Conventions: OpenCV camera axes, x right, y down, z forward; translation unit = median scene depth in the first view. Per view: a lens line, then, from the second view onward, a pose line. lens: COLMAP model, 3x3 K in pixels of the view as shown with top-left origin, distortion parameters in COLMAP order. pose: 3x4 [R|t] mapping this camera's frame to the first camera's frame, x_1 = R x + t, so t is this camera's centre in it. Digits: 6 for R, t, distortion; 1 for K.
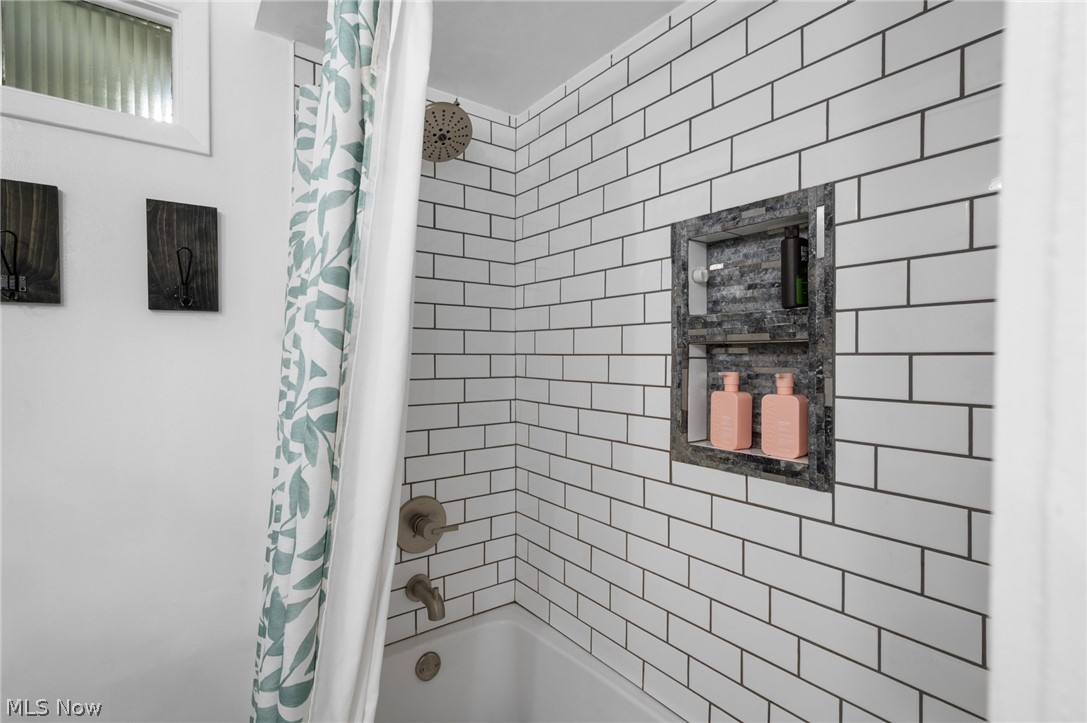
lens RADIAL K [[527.4, 0, 543.5], [0, 527.4, 361.5], [0, 0, 1]] dist [-0.001637, -0.000325]
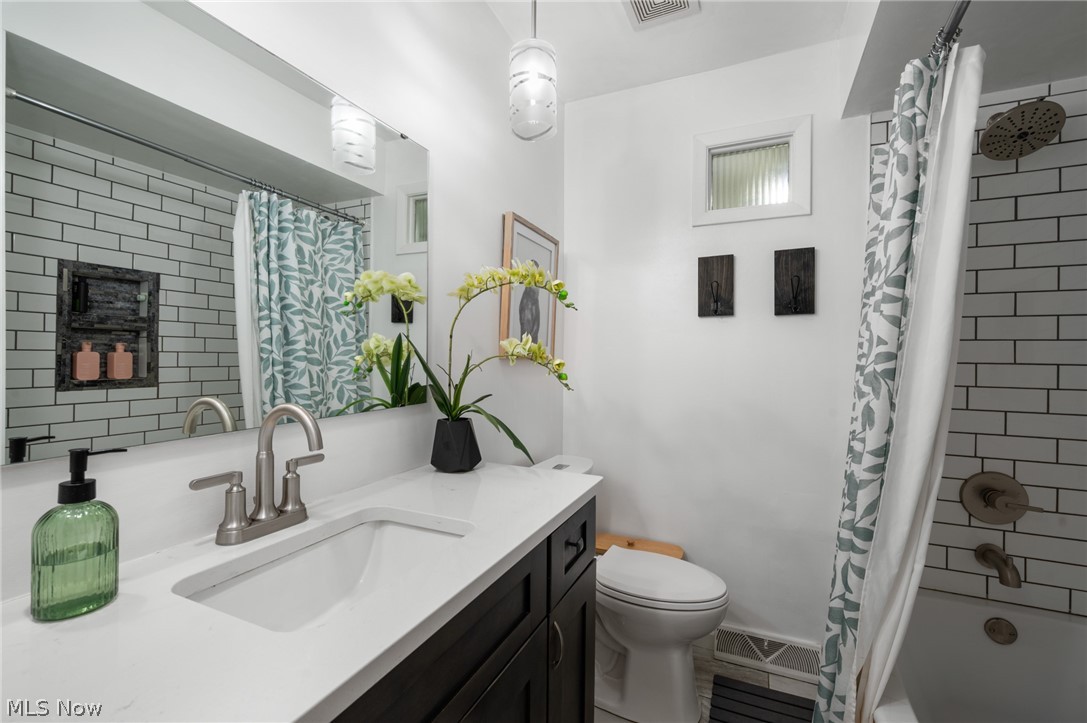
lens RADIAL K [[475.7, 0, 543.5], [0, 475.7, 361.5], [0, 0, 1]] dist [-0.000112, 0.000409]
pose [[0.501311, 0.006700, -0.865241, 0.301242], [-0.014543, 0.999894, -0.000683, 0.090125], [0.865145, 0.012925, 0.501355, -0.601203]]
